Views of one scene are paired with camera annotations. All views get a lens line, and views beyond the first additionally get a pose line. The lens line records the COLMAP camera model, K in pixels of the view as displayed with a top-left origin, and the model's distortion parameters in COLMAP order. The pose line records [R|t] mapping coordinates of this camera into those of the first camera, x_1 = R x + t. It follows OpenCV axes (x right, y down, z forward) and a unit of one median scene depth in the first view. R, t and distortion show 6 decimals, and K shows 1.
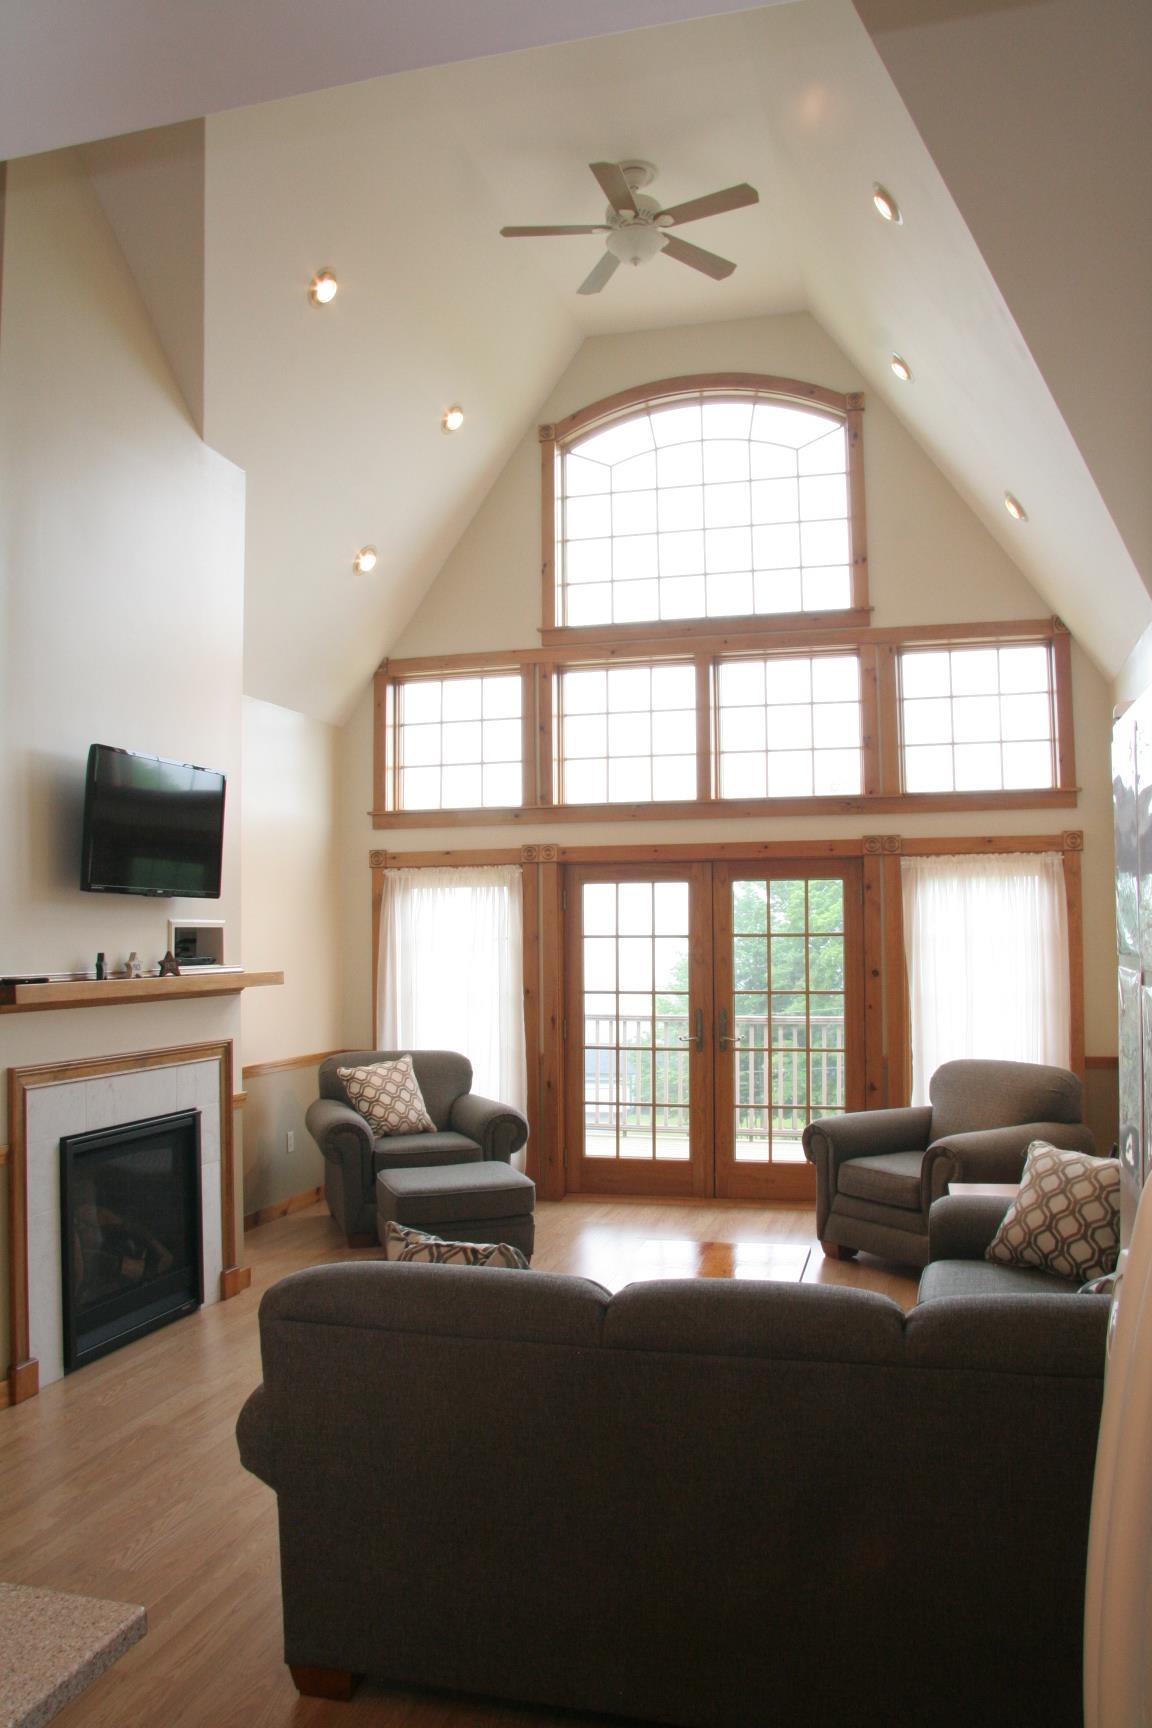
lens RADIAL K [[1323.6, 0, 586.2], [0, 1323.6, 885.9], [0, 0, 1]] dist [-0.192268, 0.146433]
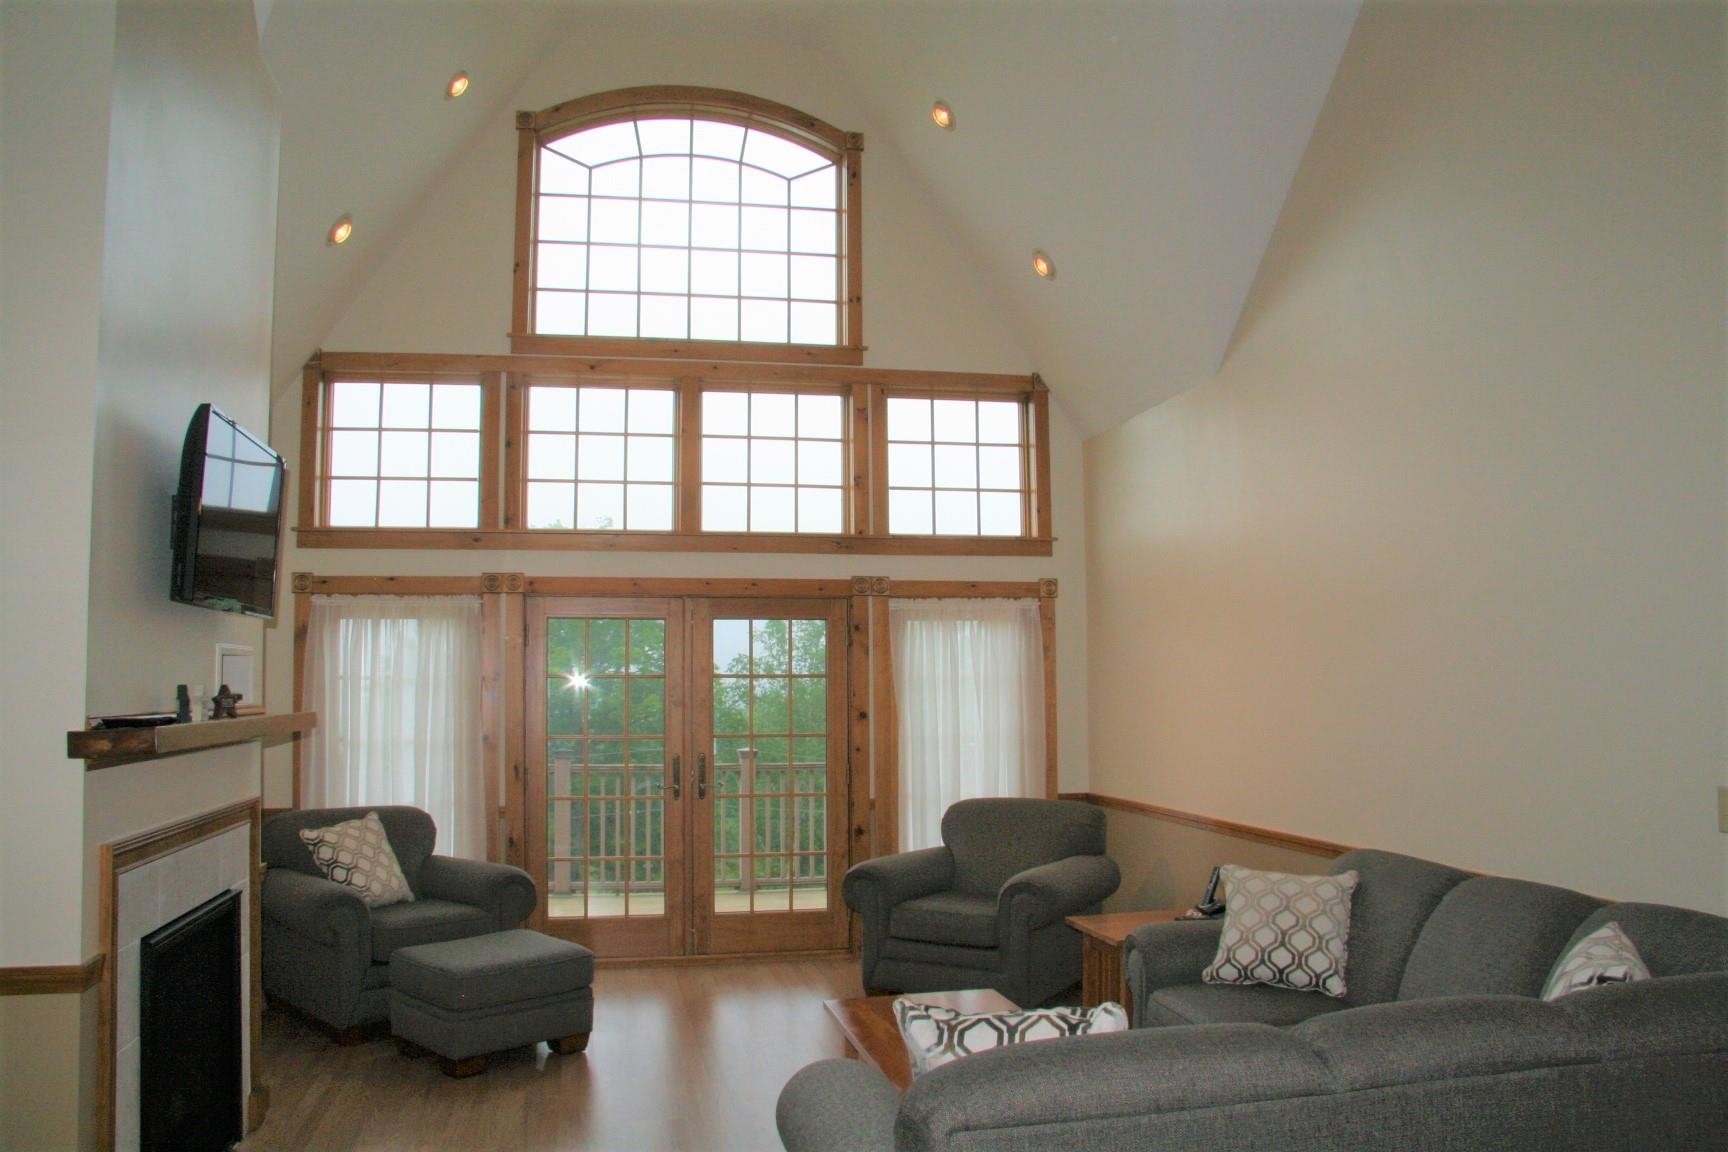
lens RADIAL K [[1323.6, 0, 864.4], [0, 1323.6, 605.5], [0, 0, 1]] dist [-0.192268, 0.146433]
pose [[0.891601, 0.030016, 0.451825, -0.226133], [-0.018448, 0.999380, -0.029988, 0.013312], [-0.452445, 0.018402, 0.891602, 0.105500]]
